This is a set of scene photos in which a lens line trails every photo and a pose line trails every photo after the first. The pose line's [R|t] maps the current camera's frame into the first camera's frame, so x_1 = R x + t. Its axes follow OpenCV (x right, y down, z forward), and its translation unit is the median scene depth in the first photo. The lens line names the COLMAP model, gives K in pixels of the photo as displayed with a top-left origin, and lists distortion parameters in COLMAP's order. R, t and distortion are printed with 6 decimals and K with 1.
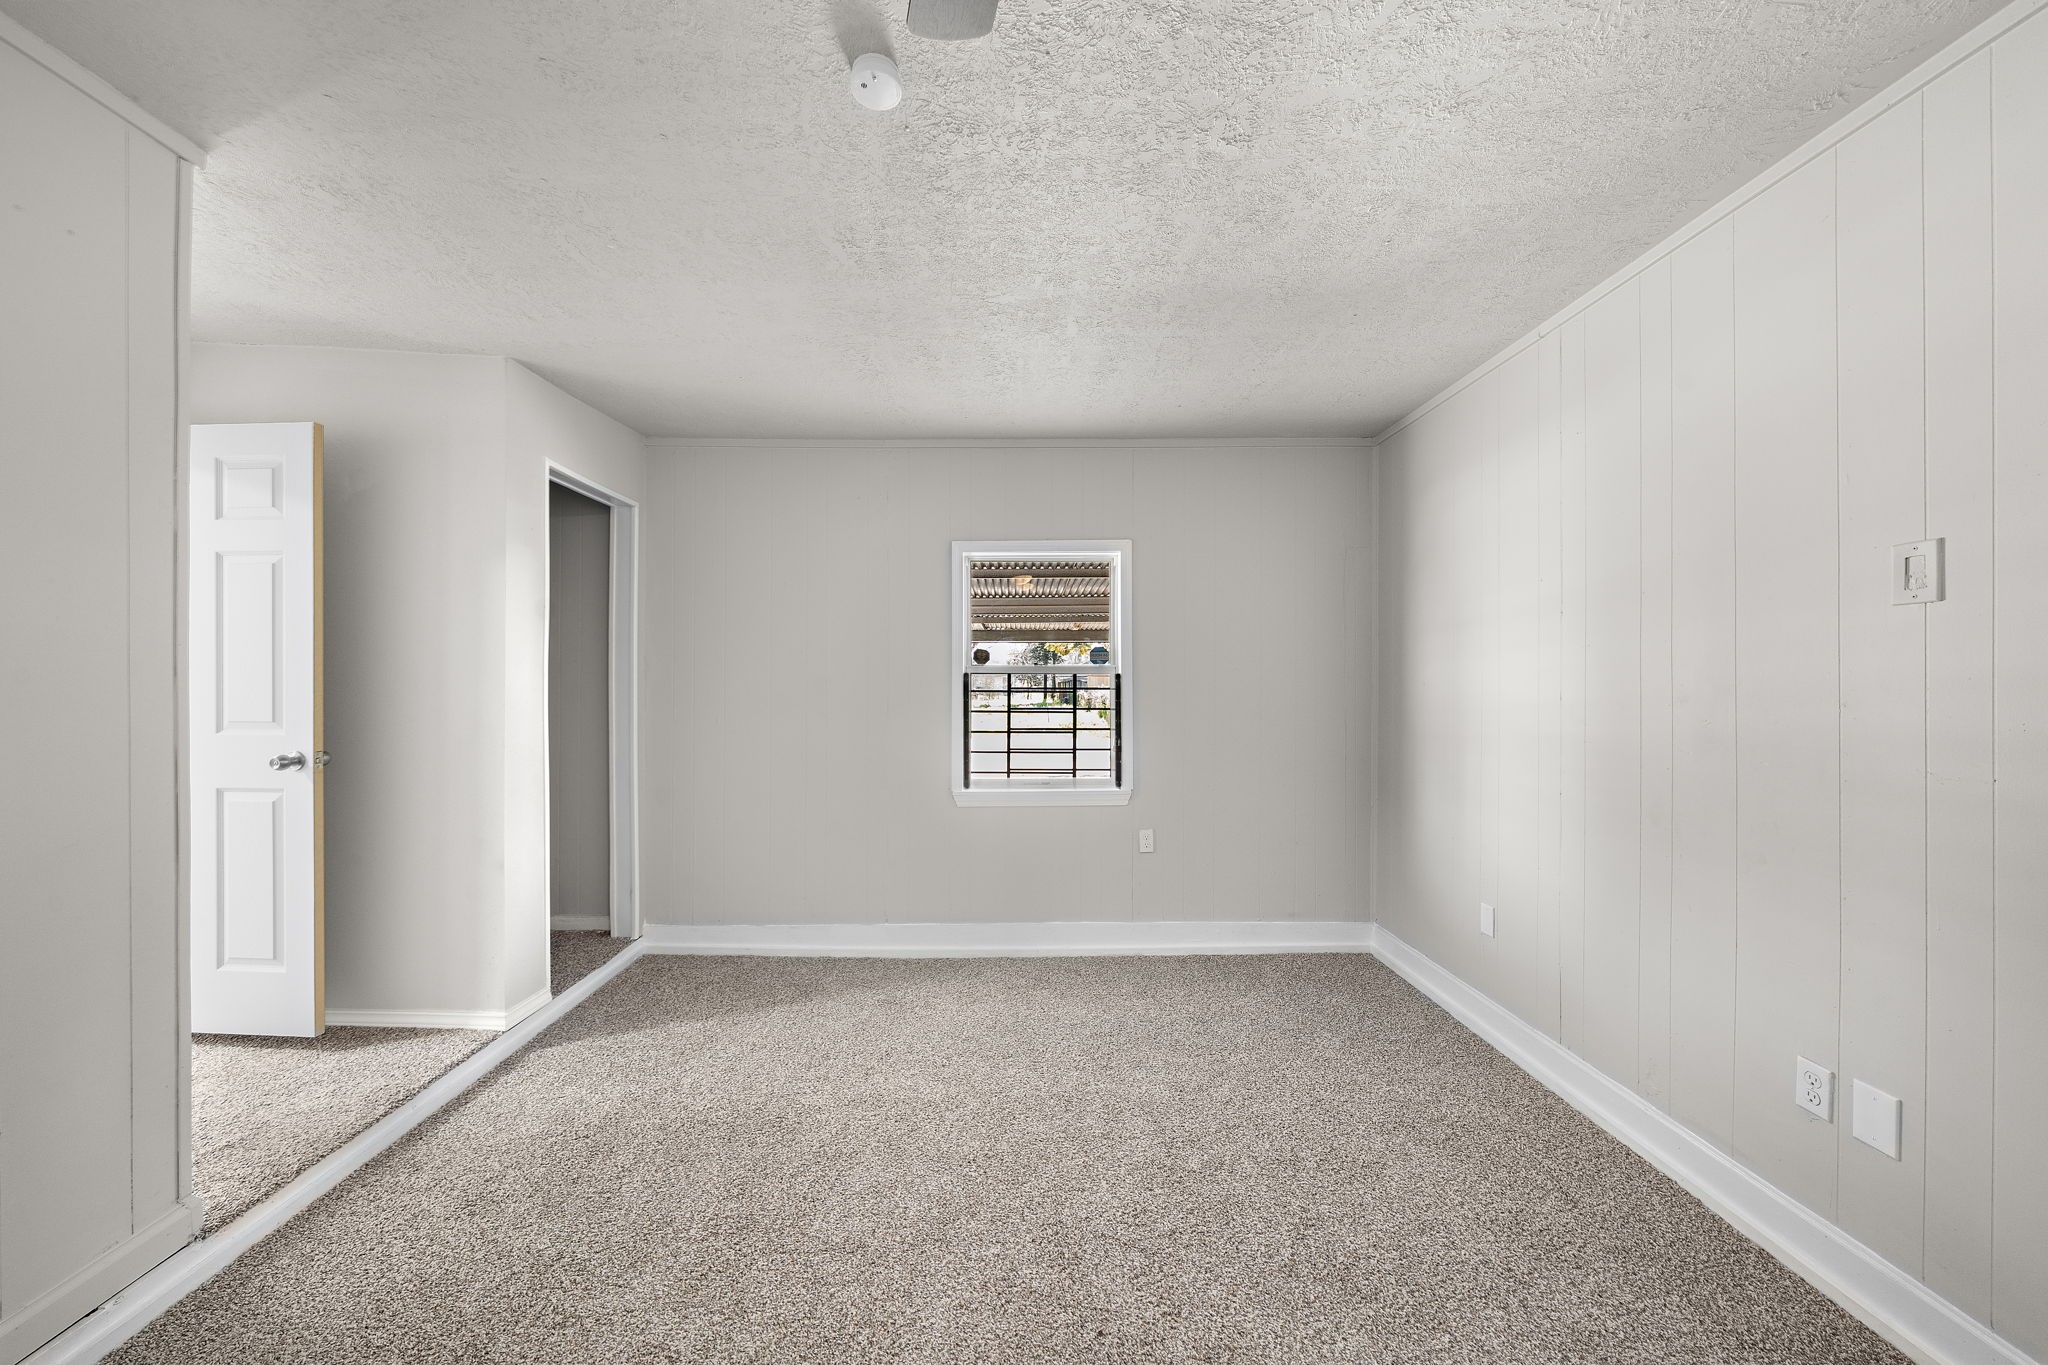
lens RADIAL K [[731.4, 0, 1023.4], [0, 731.4, 680.4], [0, 0, 1]] dist [-0.000724, -0.001123]
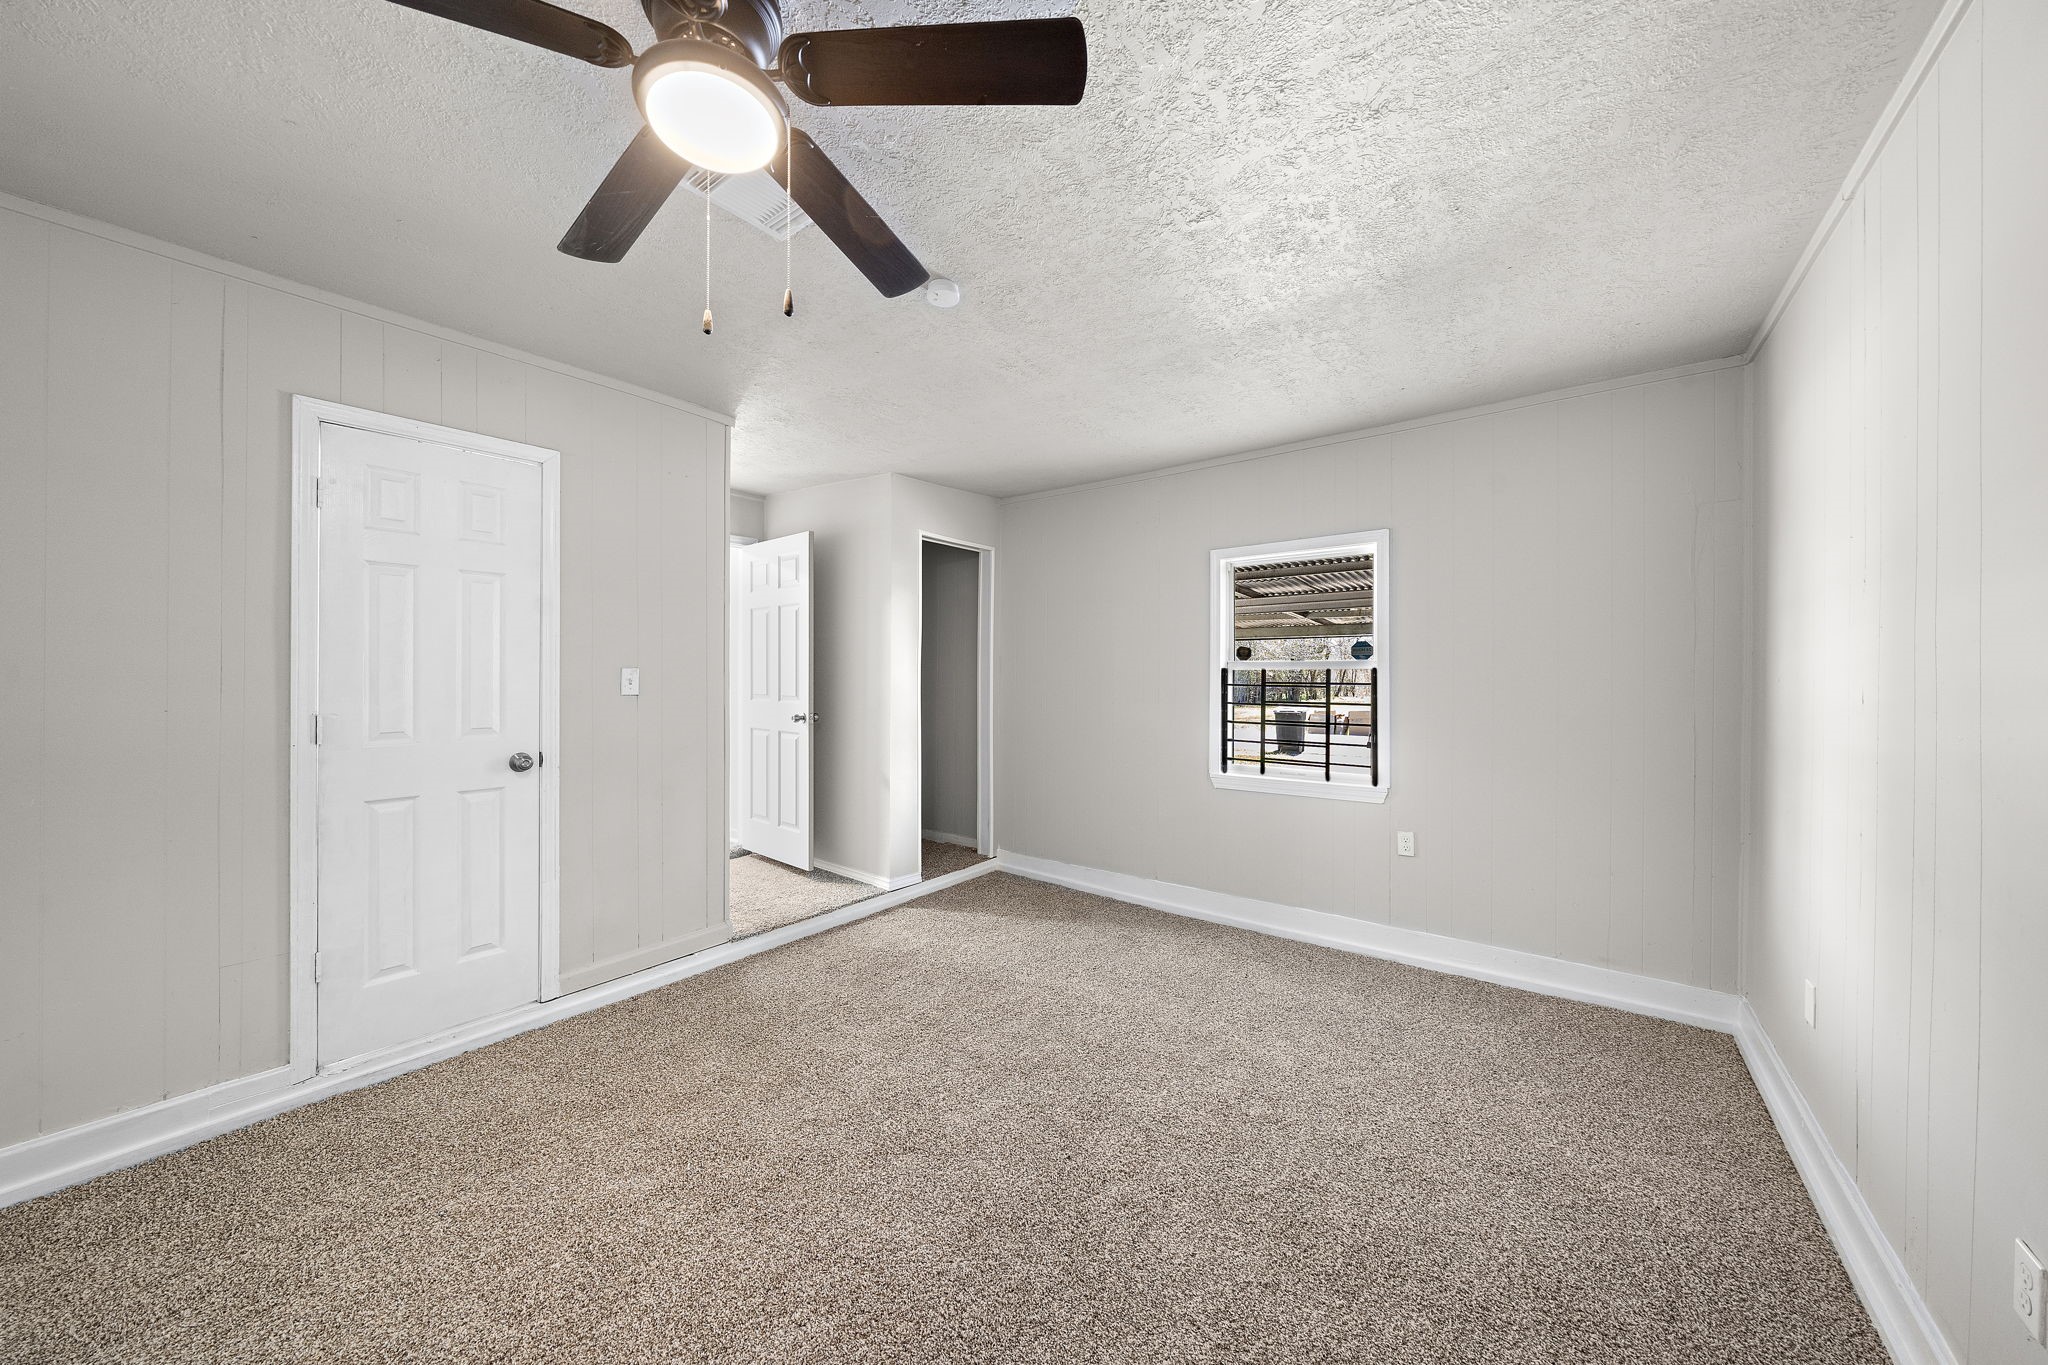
lens RADIAL K [[707.9, 0, 1018.9], [0, 707.9, 674.8], [0, 0, 1]] dist [-0.003095, -0.000498]
pose [[0.784426, 0.002565, -0.620217, 0.438556], [-0.001915, 0.999997, 0.001713, -0.001747], [0.620220, -0.000156, 0.784428, -0.044431]]
